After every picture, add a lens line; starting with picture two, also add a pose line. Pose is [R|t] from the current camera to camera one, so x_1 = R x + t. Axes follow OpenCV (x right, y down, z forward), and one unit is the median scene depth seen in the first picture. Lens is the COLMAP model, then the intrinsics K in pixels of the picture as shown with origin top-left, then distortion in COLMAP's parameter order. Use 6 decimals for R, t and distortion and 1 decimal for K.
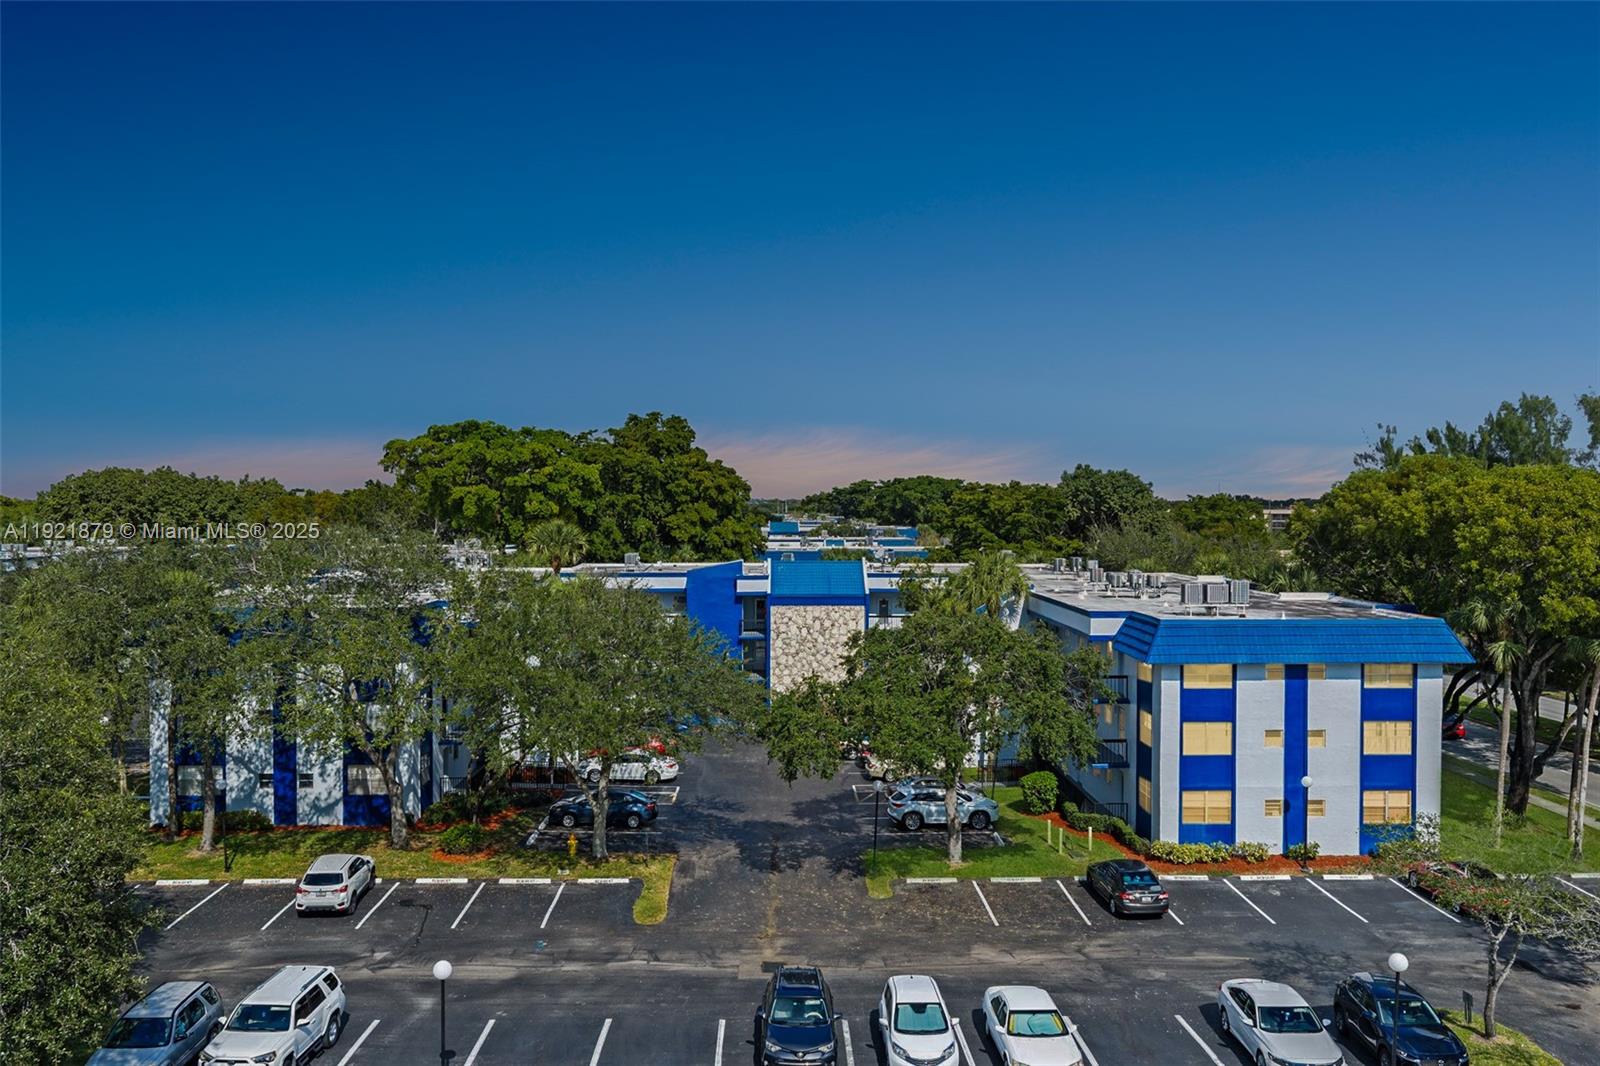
lens RADIAL K [[1313.5, 0, 803.4], [0, 1313.5, 489.3], [0, 0, 1]] dist [0.011906, -0.002215]
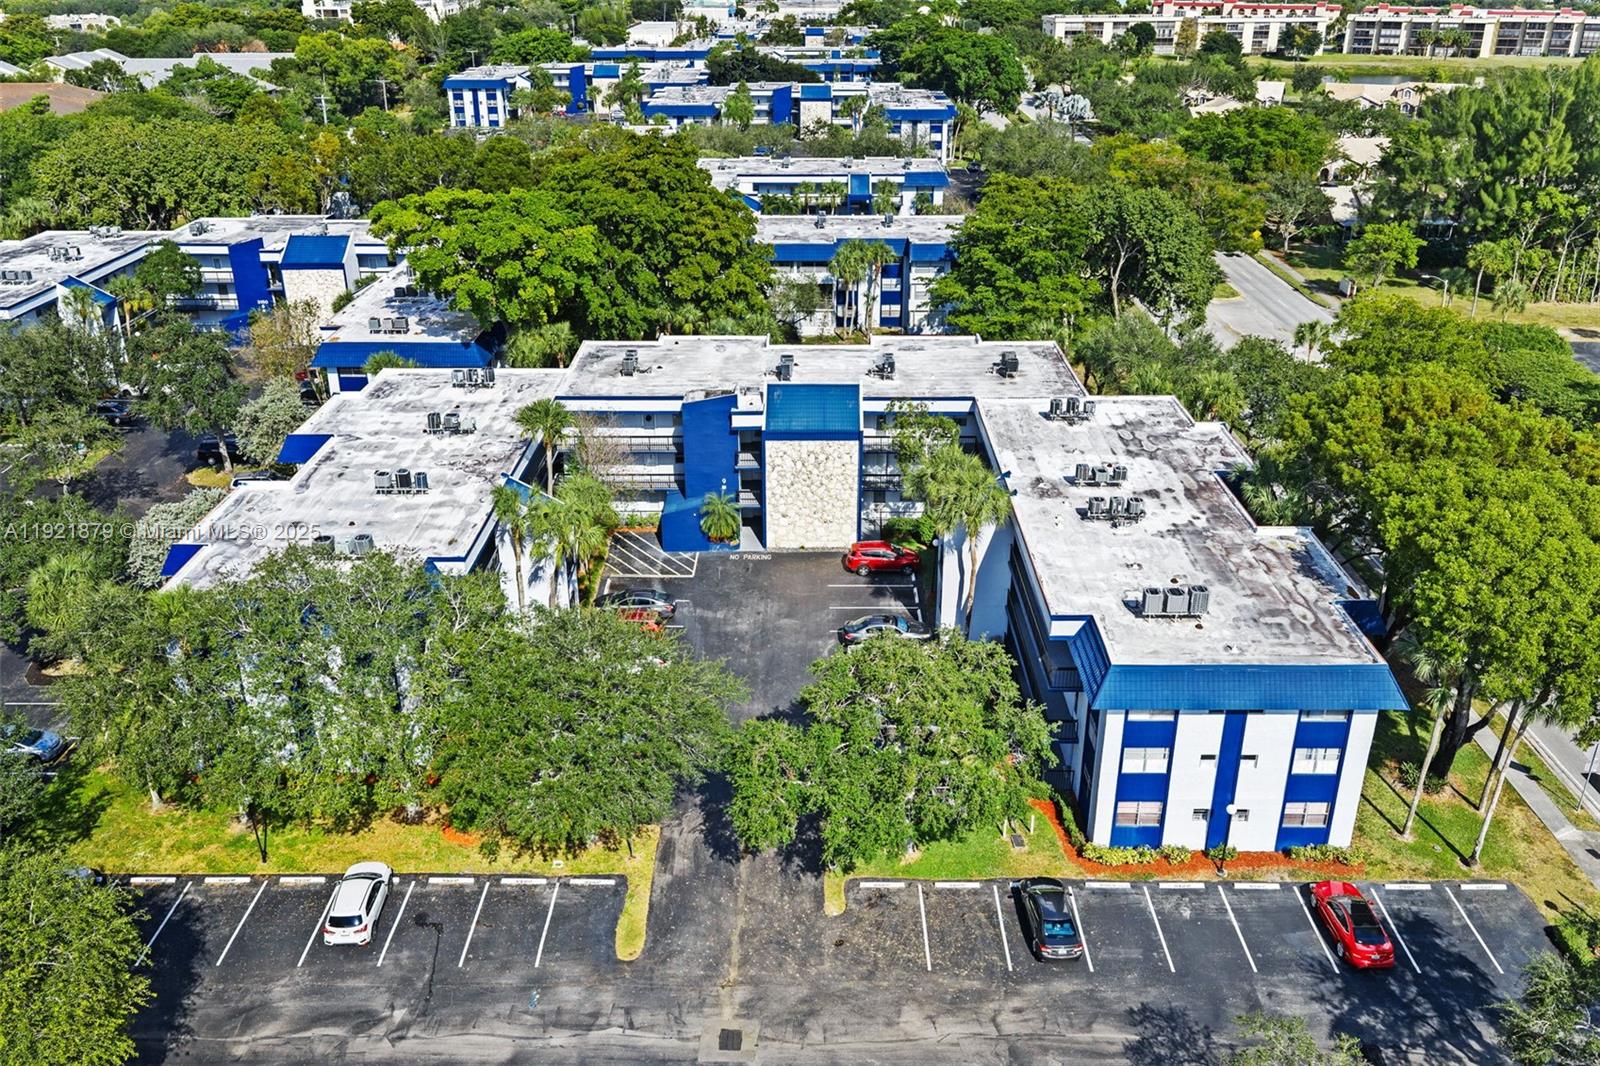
lens RADIAL K [[1313.5, 0, 801.7], [0, 1313.5, 527.7], [0, 0, 1]] dist [0.011906, -0.002215]
pose [[0.999408, 0.008276, -0.033385, 0.060680], [0.005697, 0.917382, 0.397968, -0.412481], [0.033920, -0.397923, 0.916792, 0.082323]]
